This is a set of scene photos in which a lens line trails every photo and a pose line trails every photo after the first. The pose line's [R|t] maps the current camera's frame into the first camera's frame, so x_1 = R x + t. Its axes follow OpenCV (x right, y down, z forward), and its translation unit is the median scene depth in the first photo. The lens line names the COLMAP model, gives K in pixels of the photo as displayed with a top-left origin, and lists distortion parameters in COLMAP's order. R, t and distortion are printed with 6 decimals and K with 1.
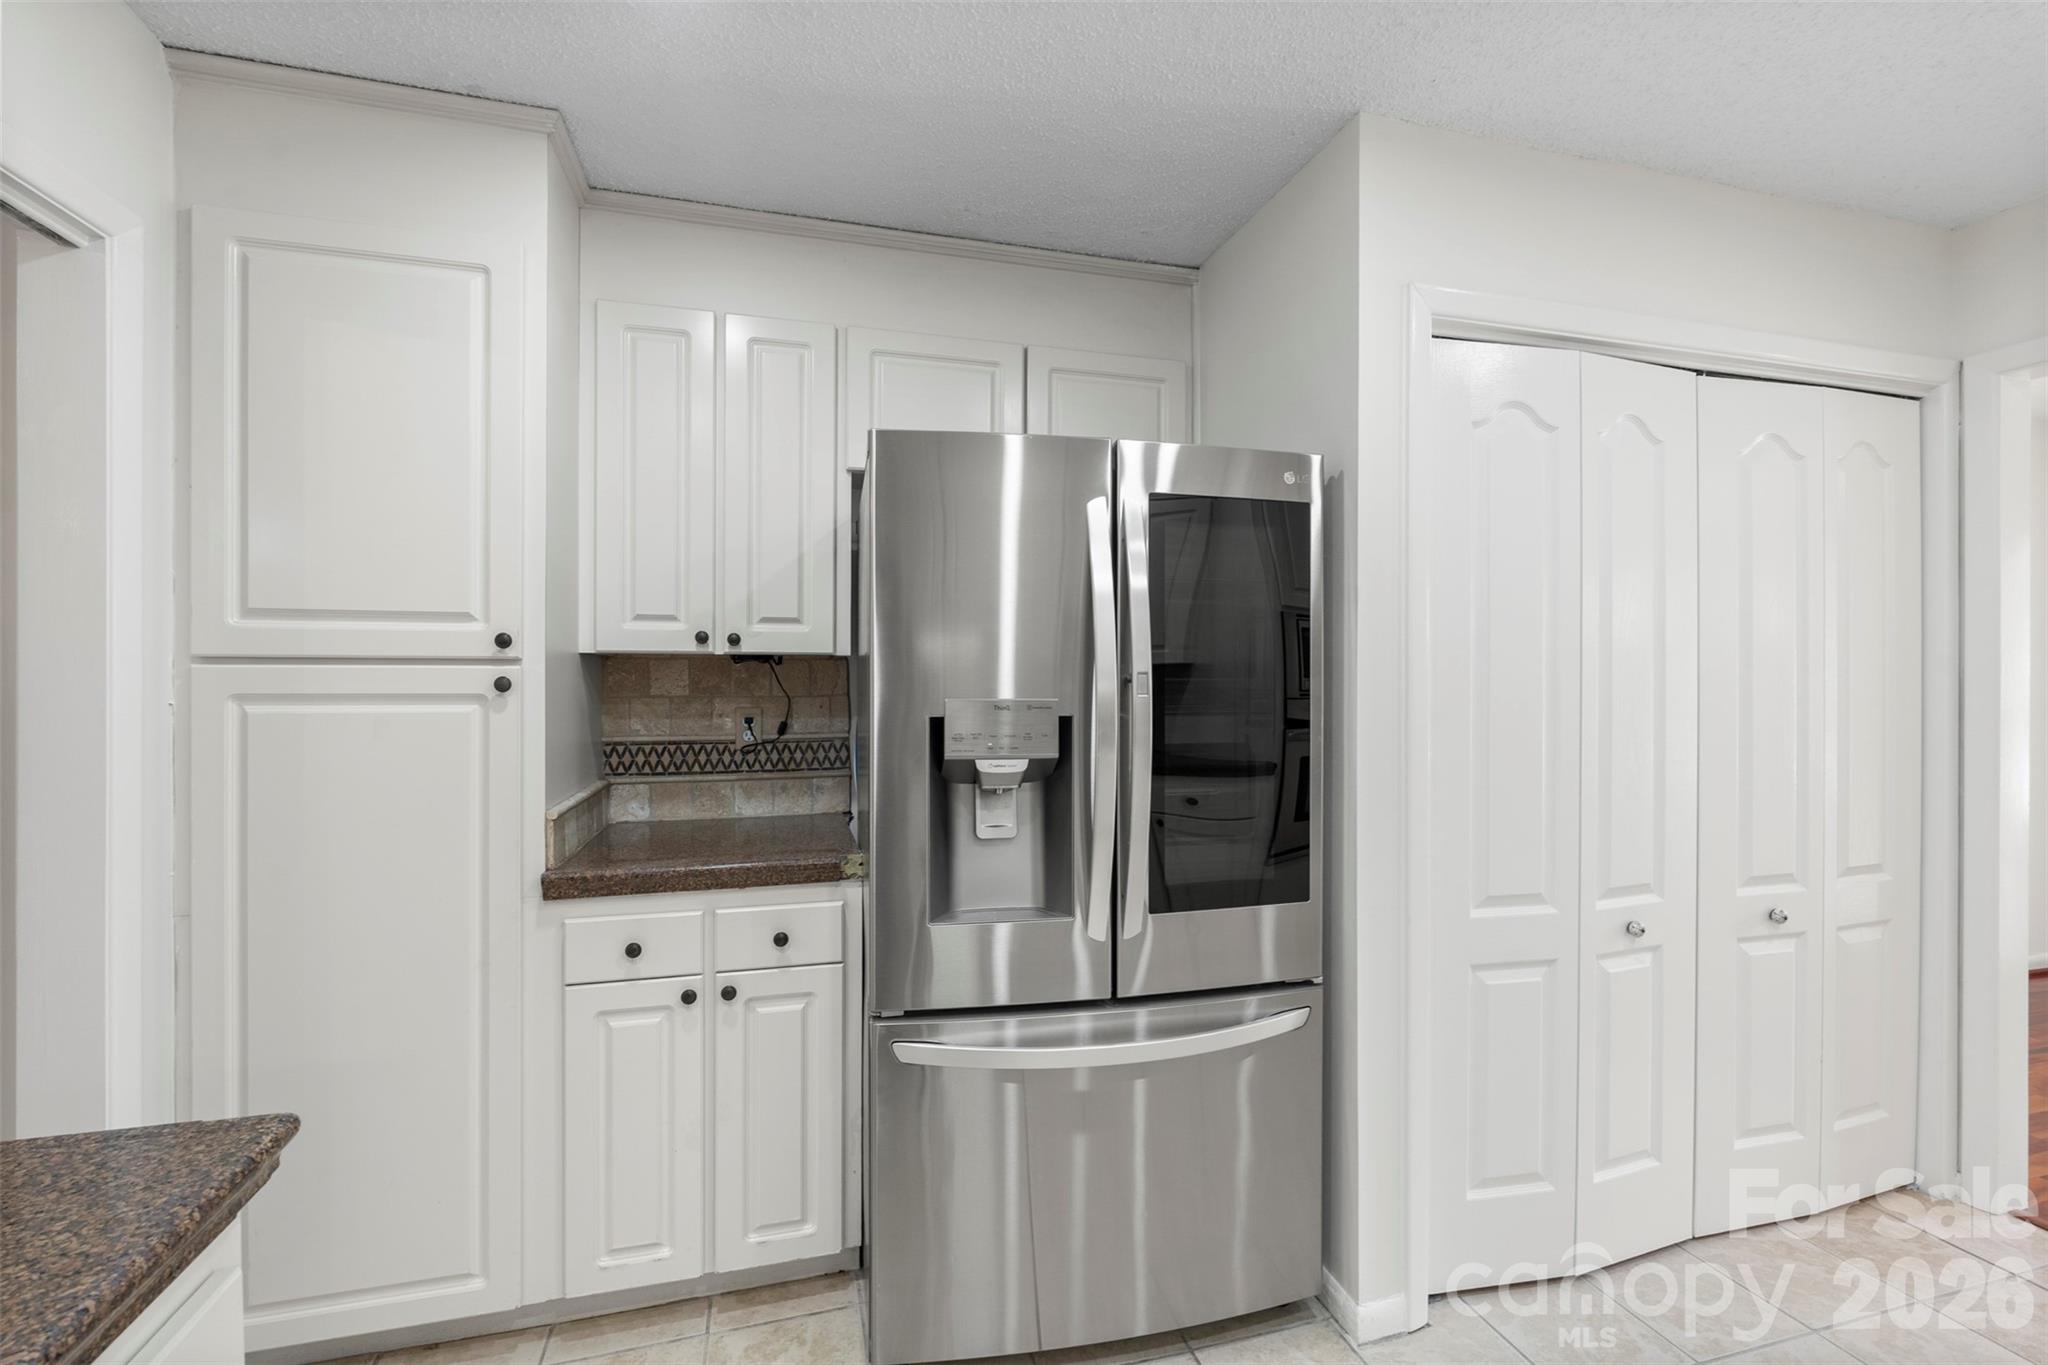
lens RADIAL K [[903.6, 0, 1024.0], [0, 903.6, 682.5], [0, 0, 1]] dist [-0.001062, -0.000106]
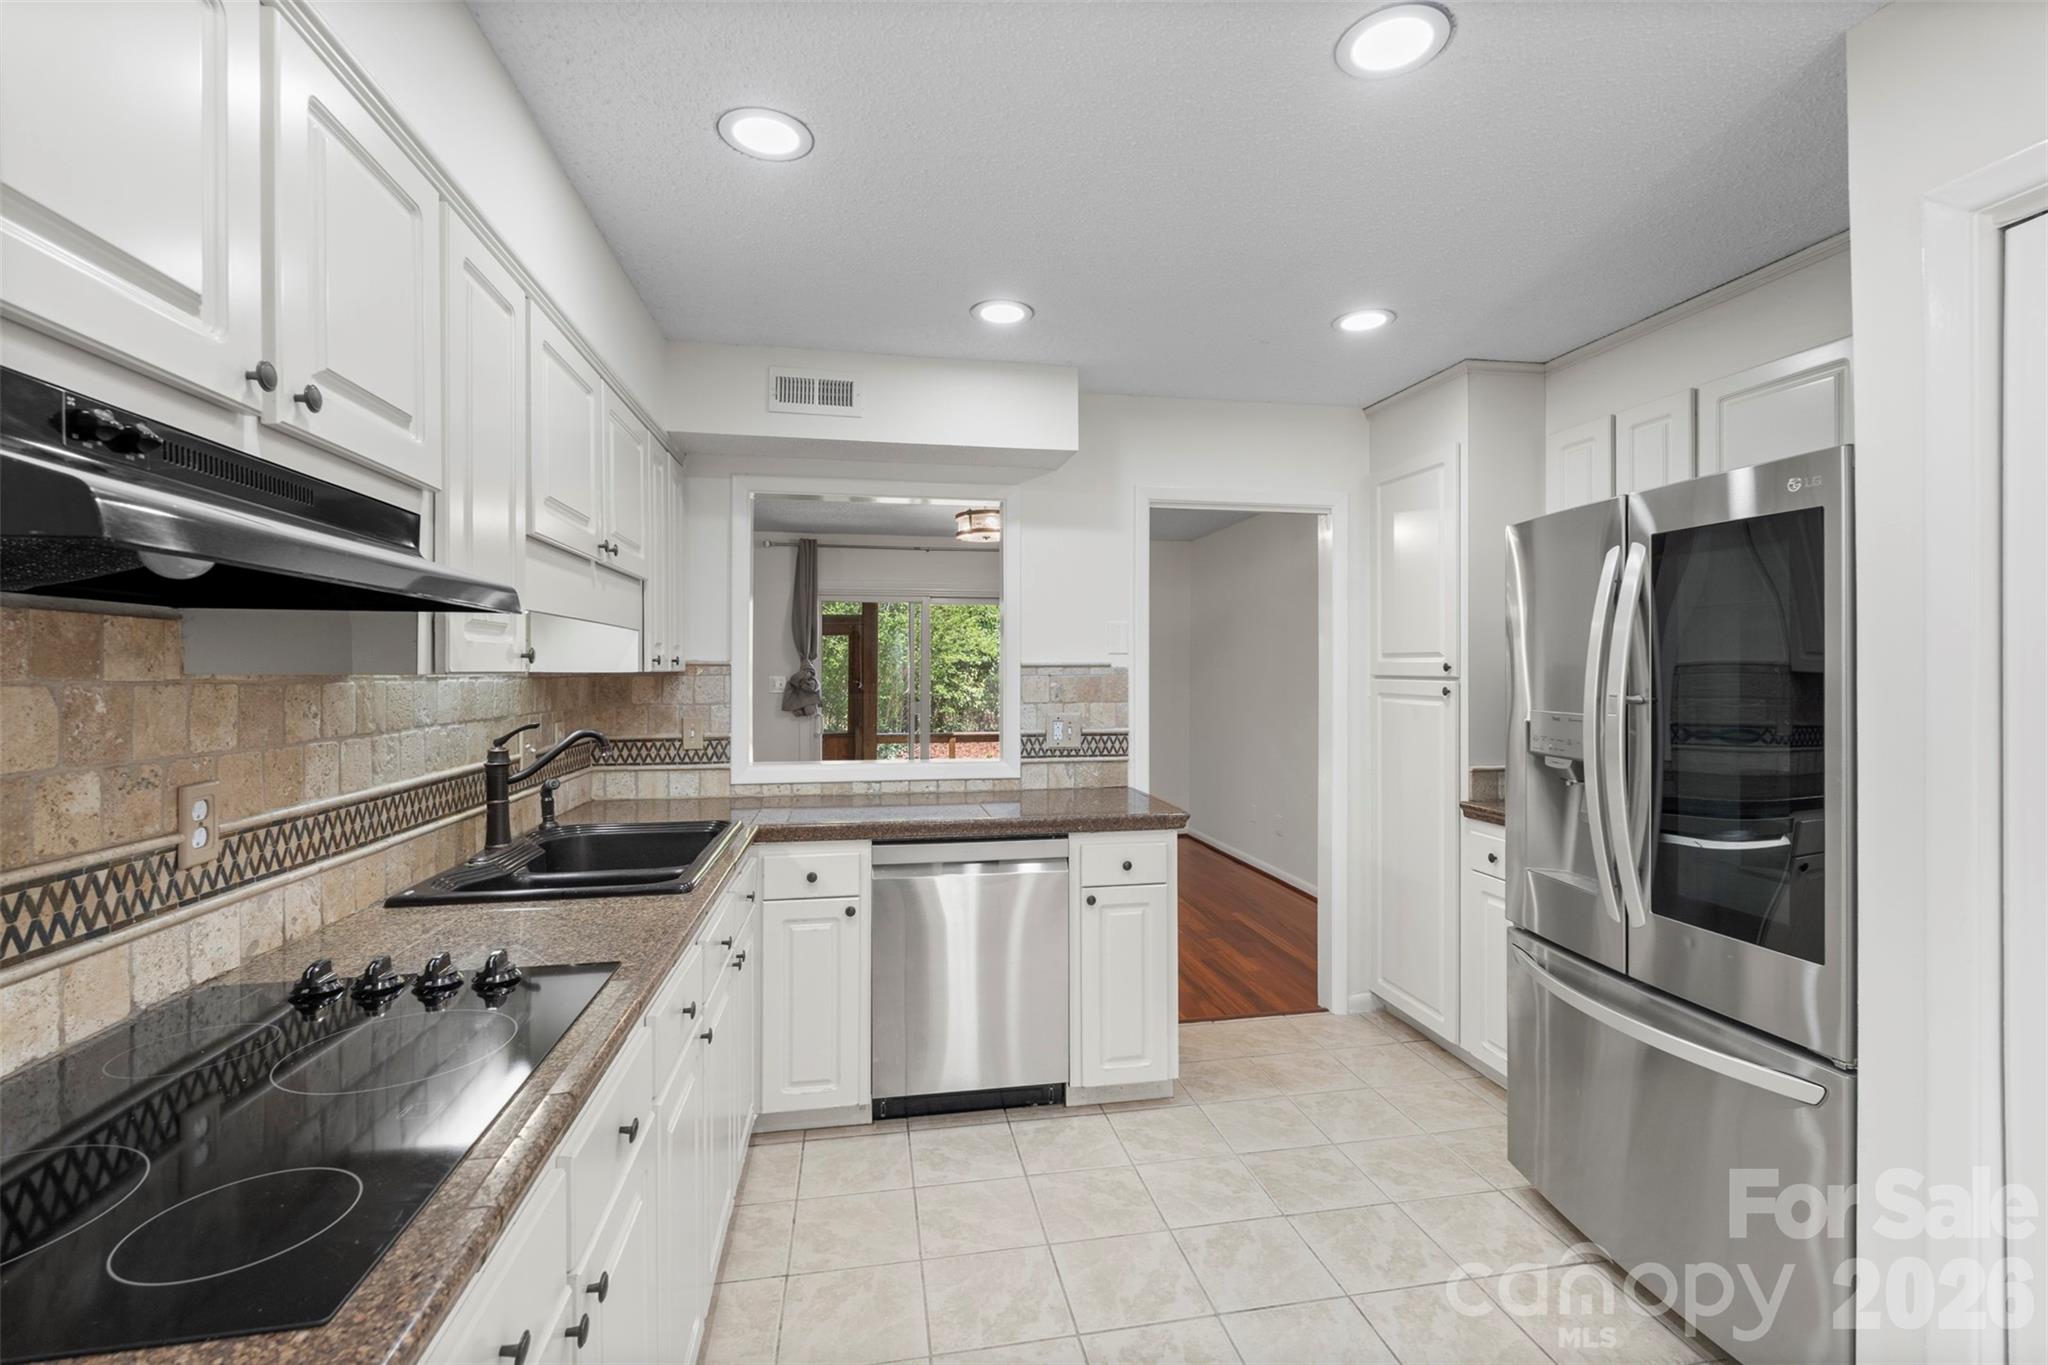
lens RADIAL K [[911.6, 0, 1028.8], [0, 911.6, 664.5], [0, 0, 1]] dist [-0.002128, -0.000368]
pose [[-0.085703, -0.004457, -0.996311, 1.309116], [-0.000189, 0.999990, -0.004458, -0.043511], [0.996321, -0.000193, -0.085703, 0.323949]]
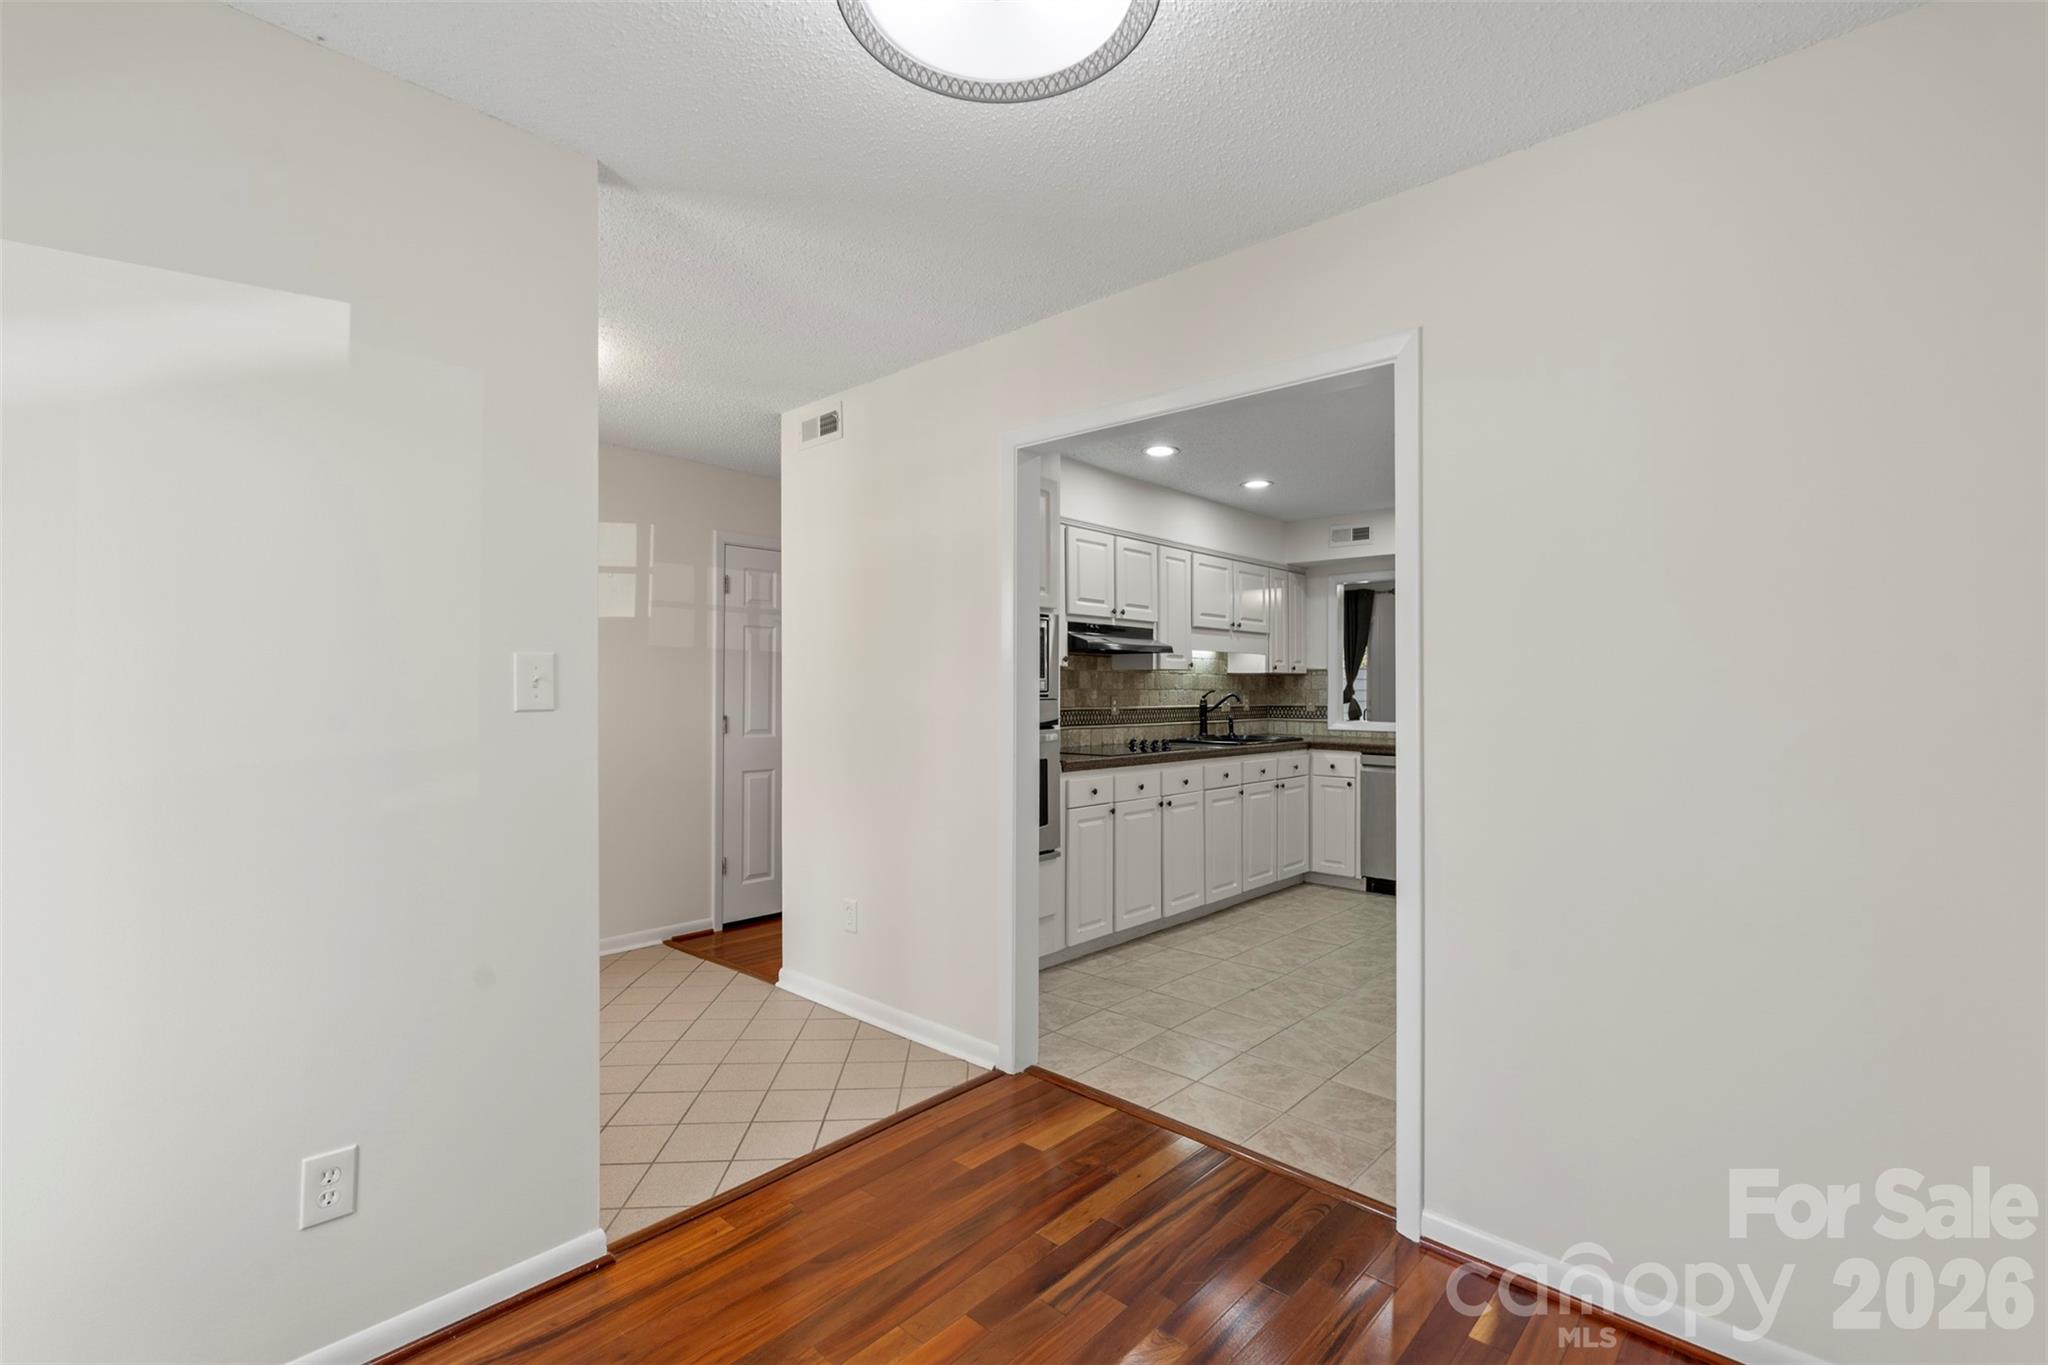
lens RADIAL K [[908.5, 0, 1037.7], [0, 908.5, 685.5], [0, 0, 1]] dist [0.000415, 0.000119]
pose [[-0.841858, -0.002492, -0.539693, 2.519000], [-0.002556, 0.999997, -0.000631, 0.017015], [0.539693, 0.000848, -0.841862, 2.049858]]
